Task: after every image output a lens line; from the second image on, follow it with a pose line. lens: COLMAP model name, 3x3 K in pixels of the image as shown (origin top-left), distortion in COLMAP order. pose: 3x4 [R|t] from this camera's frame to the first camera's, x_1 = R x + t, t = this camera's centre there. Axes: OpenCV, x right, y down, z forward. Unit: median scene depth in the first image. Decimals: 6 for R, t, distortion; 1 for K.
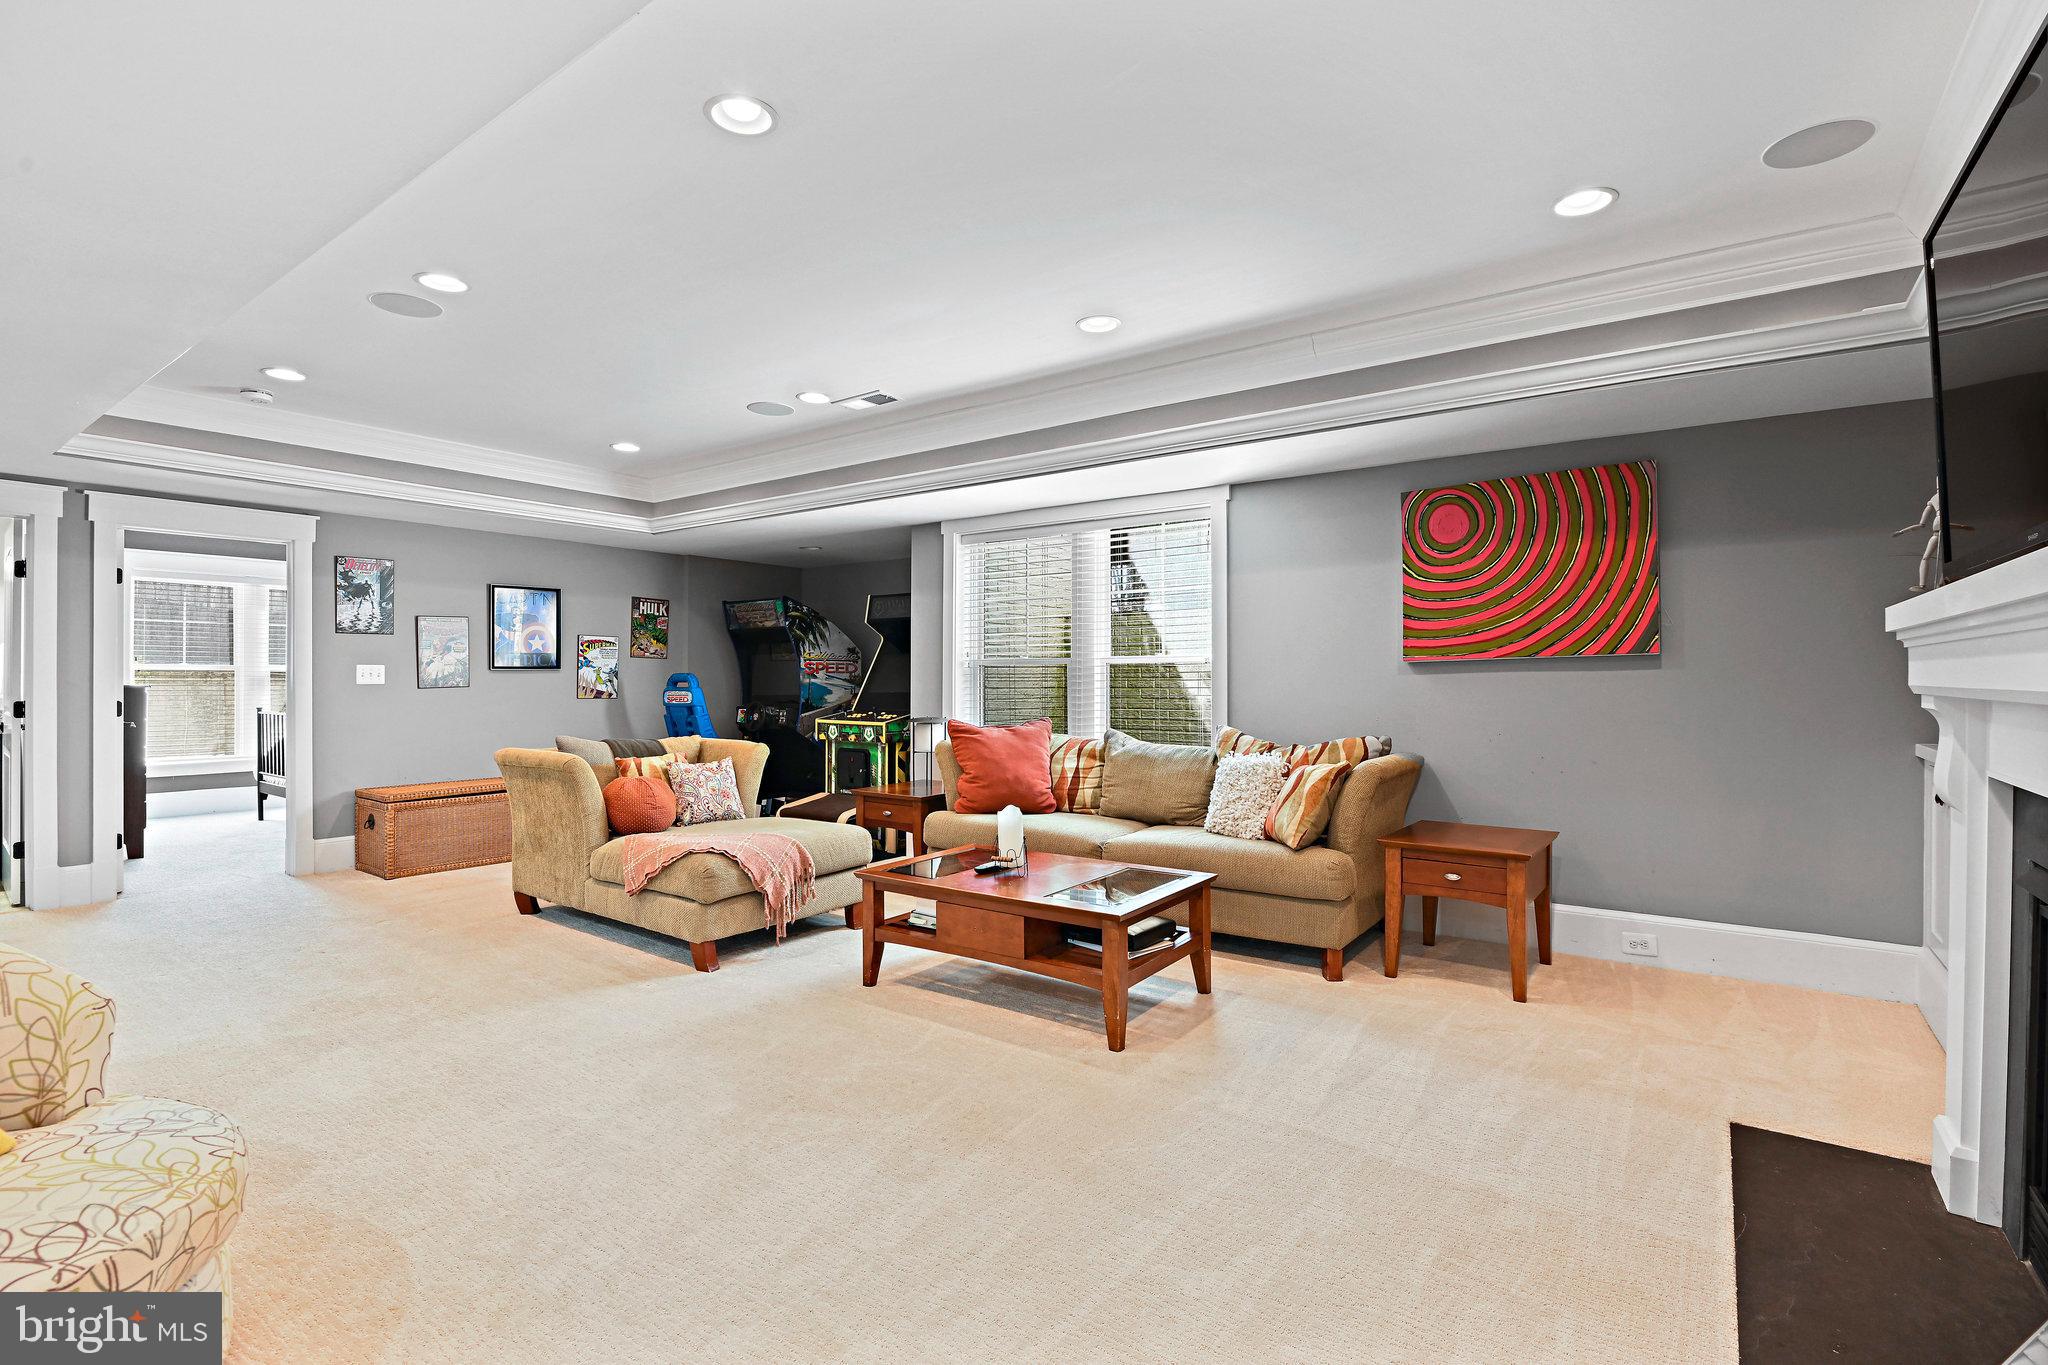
lens RADIAL K [[950.1, 0, 1027.9], [0, 950.1, 684.6], [0, 0, 1]] dist [-0.016430, -0.004719]
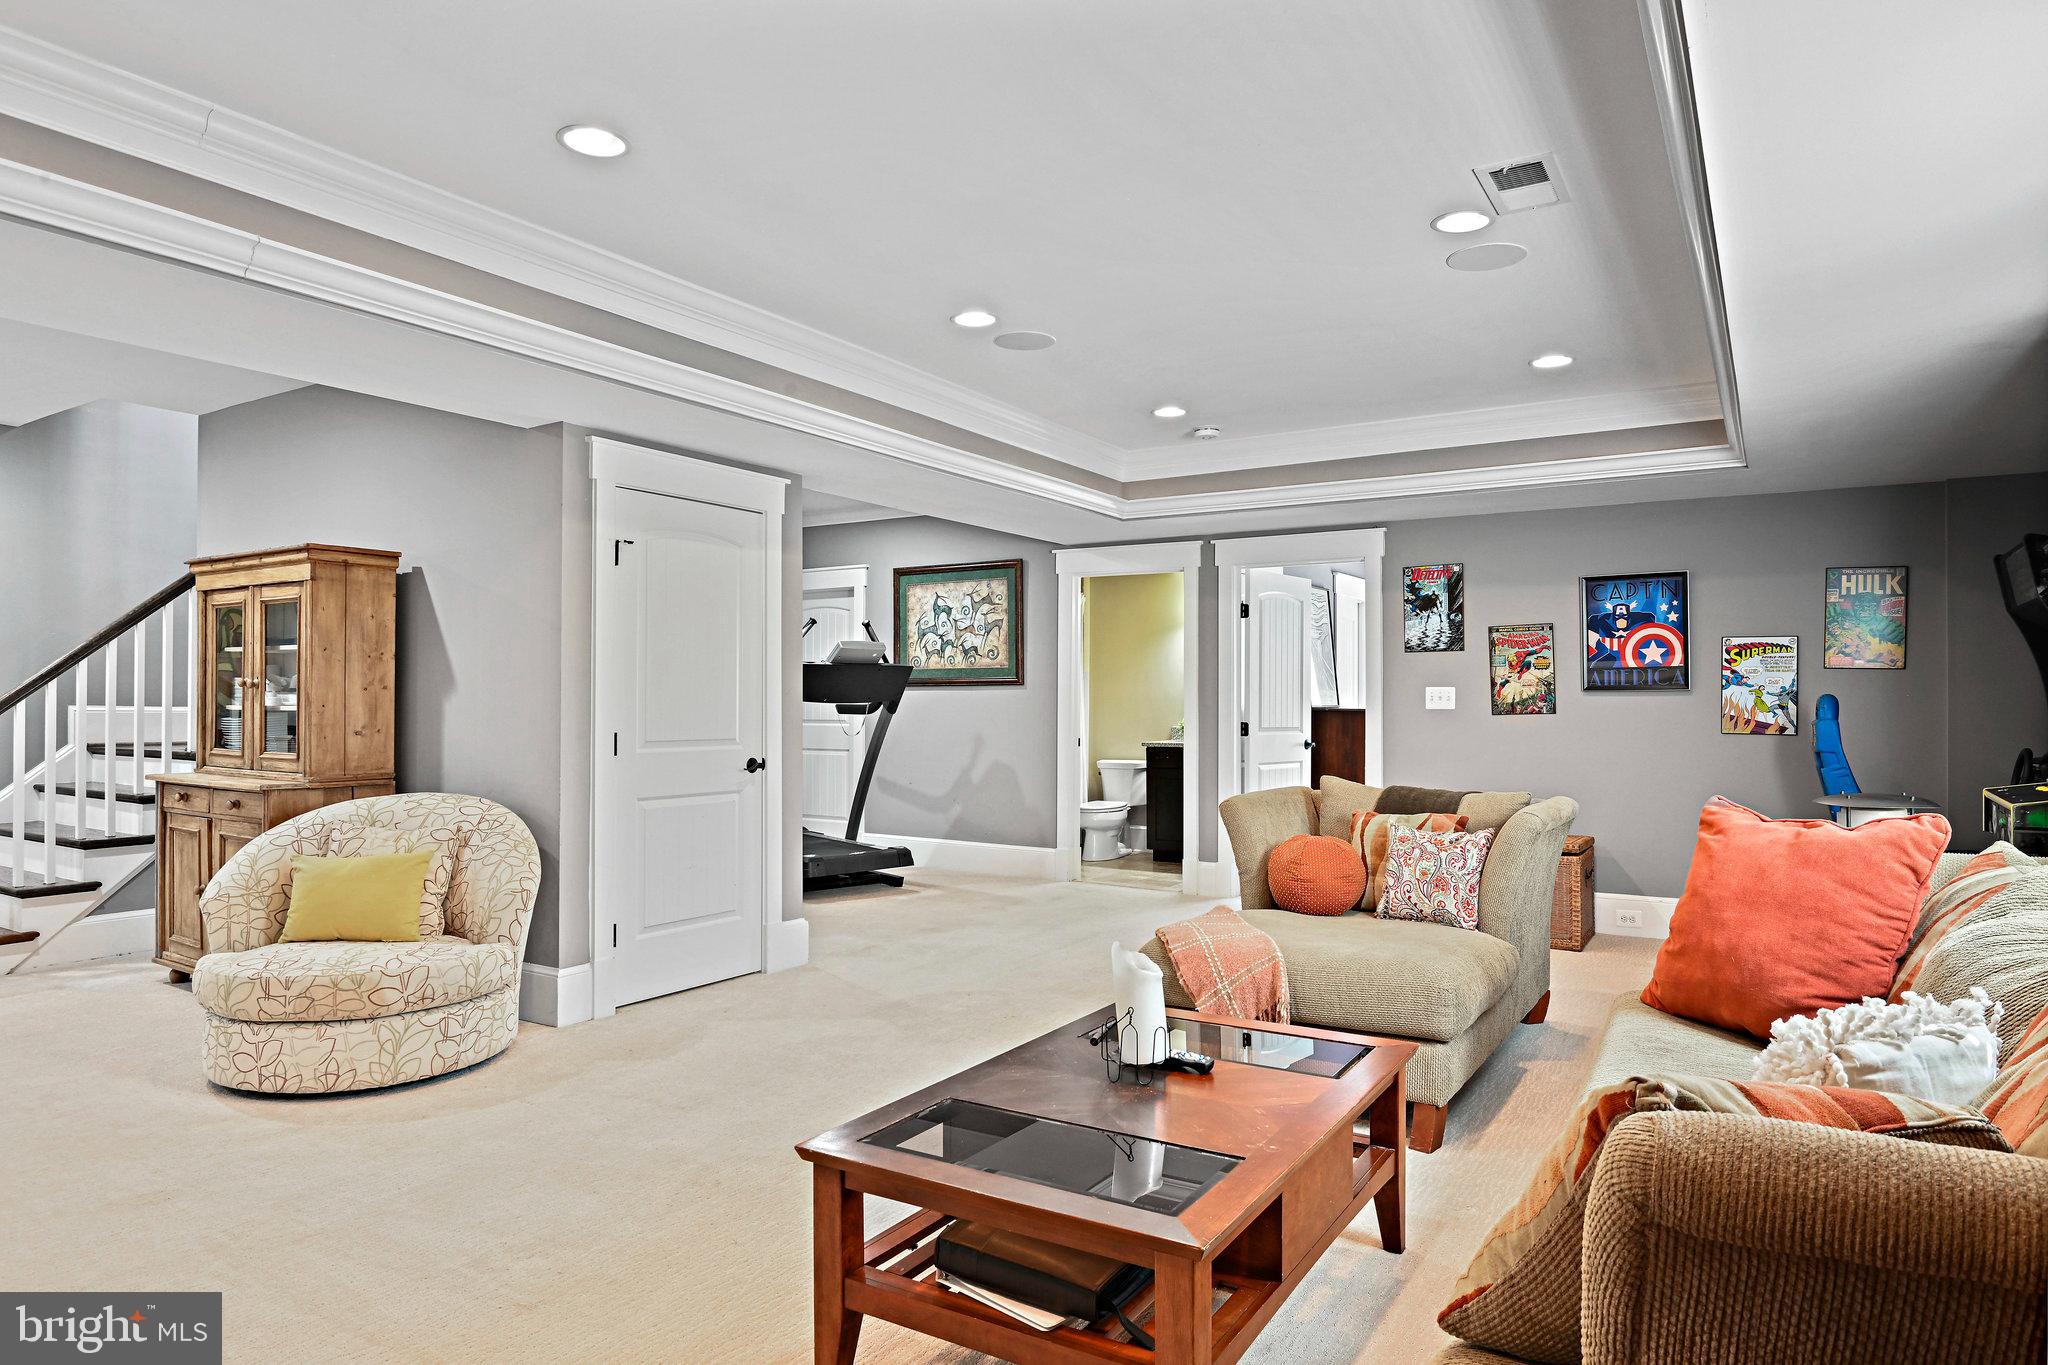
lens RADIAL K [[1232.3, 0, 1028.5], [0, 1232.3, 687.8], [0, 0, 1]] dist [-0.018284, -0.006313]
pose [[0.053231, -0.011729, -0.998513, 0.414040], [-0.007818, 0.999895, -0.012162, -0.003576], [0.998552, 0.008454, 0.053133, 0.563107]]
